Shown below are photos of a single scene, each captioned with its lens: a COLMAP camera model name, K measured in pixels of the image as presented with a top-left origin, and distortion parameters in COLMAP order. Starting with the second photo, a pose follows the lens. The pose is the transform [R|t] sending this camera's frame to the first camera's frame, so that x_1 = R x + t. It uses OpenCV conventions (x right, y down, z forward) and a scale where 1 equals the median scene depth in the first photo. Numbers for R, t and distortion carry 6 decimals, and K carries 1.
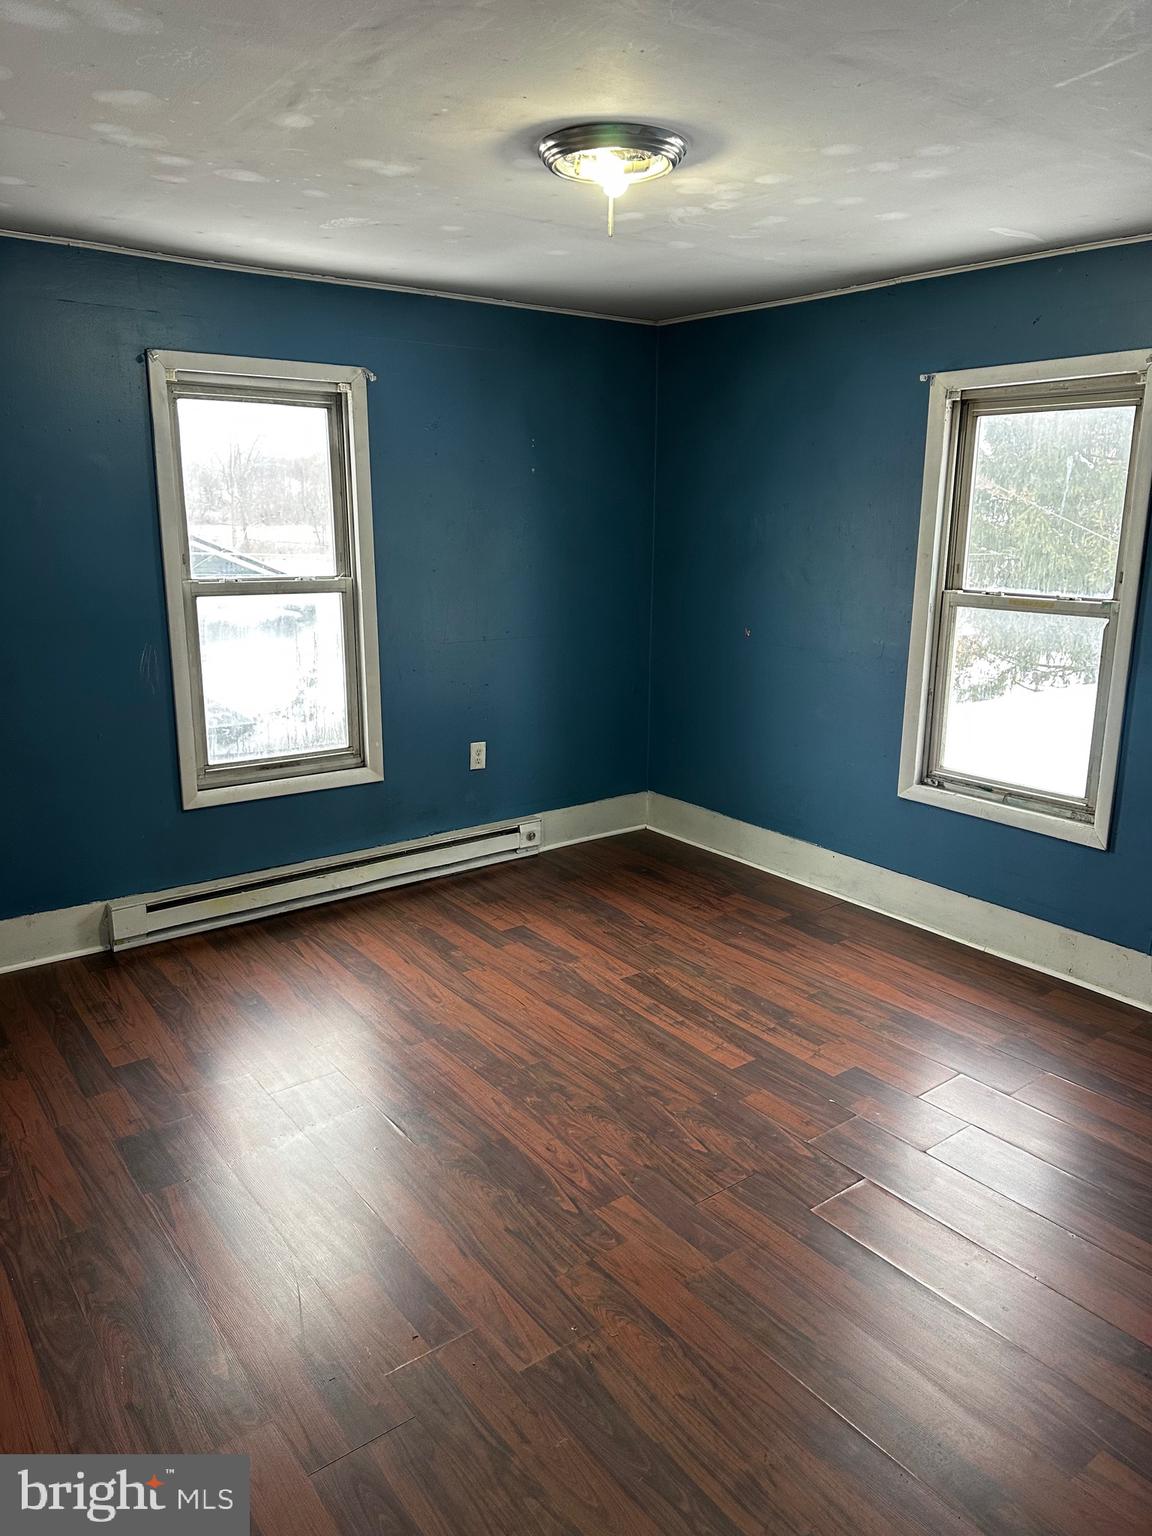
lens RADIAL K [[1054.7, 0, 566.3], [0, 1054.7, 763.6], [0, 0, 1]] dist [0.149504, -0.206152]
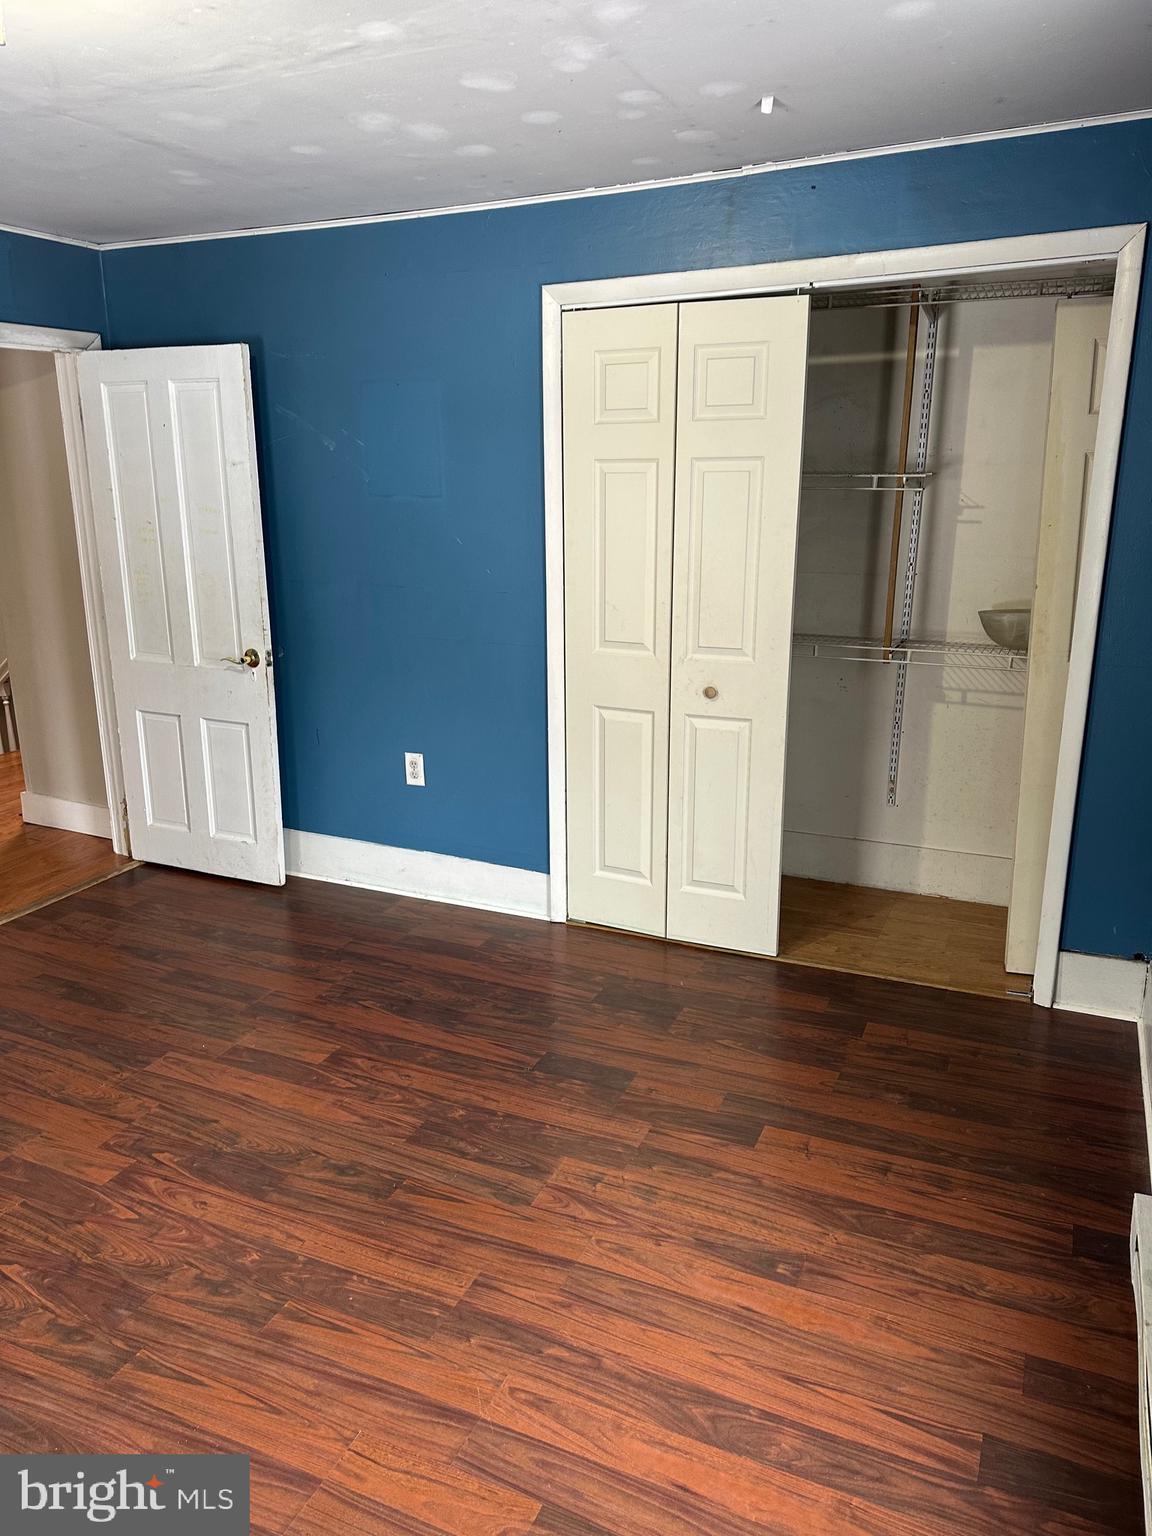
lens RADIAL K [[1080.9, 0, 568.6], [0, 1080.9, 755.9], [0, 0, 1]] dist [0.069781, -0.058964]
pose [[-0.876410, 0.127709, -0.464323, 0.089333], [-0.106466, 0.888951, 0.445455, -0.386444], [0.469650, 0.439836, -0.765489, 1.625552]]
